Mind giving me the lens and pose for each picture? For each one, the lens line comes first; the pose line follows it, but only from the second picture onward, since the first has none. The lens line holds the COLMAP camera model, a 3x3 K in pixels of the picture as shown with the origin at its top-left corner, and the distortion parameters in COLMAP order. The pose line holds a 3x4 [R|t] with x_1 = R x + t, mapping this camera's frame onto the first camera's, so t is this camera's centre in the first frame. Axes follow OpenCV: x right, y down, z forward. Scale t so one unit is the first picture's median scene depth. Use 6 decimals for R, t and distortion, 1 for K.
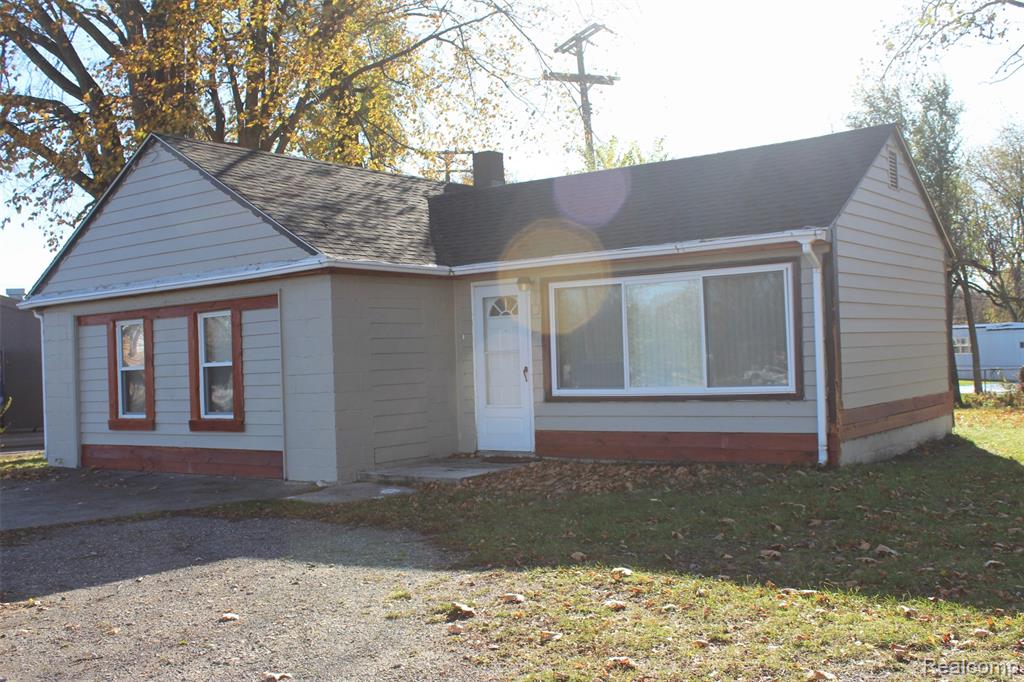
lens RADIAL K [[1053.9, 0, 511.6], [0, 1053.9, 343.0], [0, 0, 1]] dist [-0.085333, 0.000000]
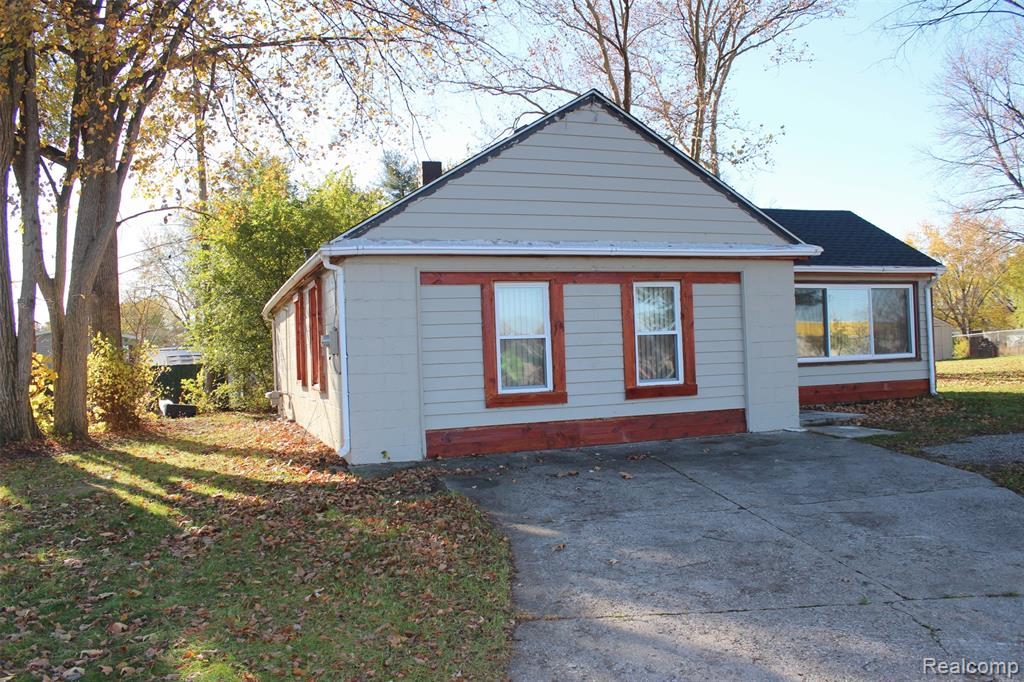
lens RADIAL K [[841.0, 0, 502.7], [0, 841.0, 337.7], [0, 0, 1]] dist [-0.152867, 0.121854]
pose [[0.559754, 0.034423, 0.827943, -1.080773], [-0.000017, 0.999137, -0.041529, 0.061457], [-0.828659, 0.023232, 0.559272, 0.680449]]
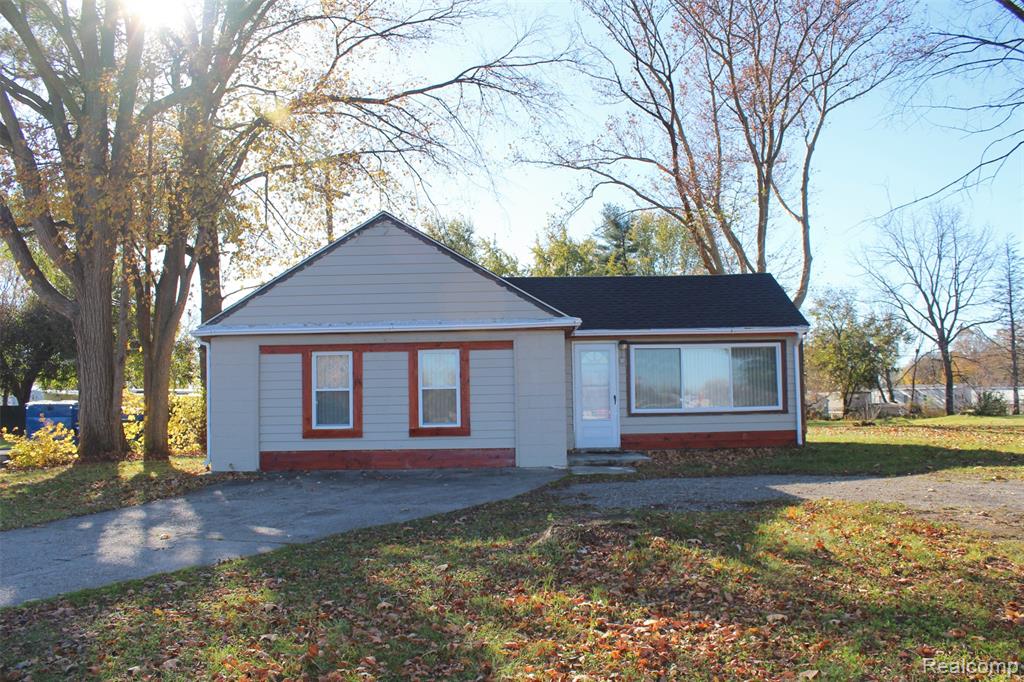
lens RADIAL K [[841.0, 0, 512.0], [0, 841.0, 342.9], [0, 0, 1]] dist [-0.152867, 0.121854]
pose [[0.803082, 0.065688, 0.592237, -0.886516], [-0.021983, 0.996495, -0.080717, 0.050114], [-0.595463, 0.051803, 0.801711, 0.052288]]
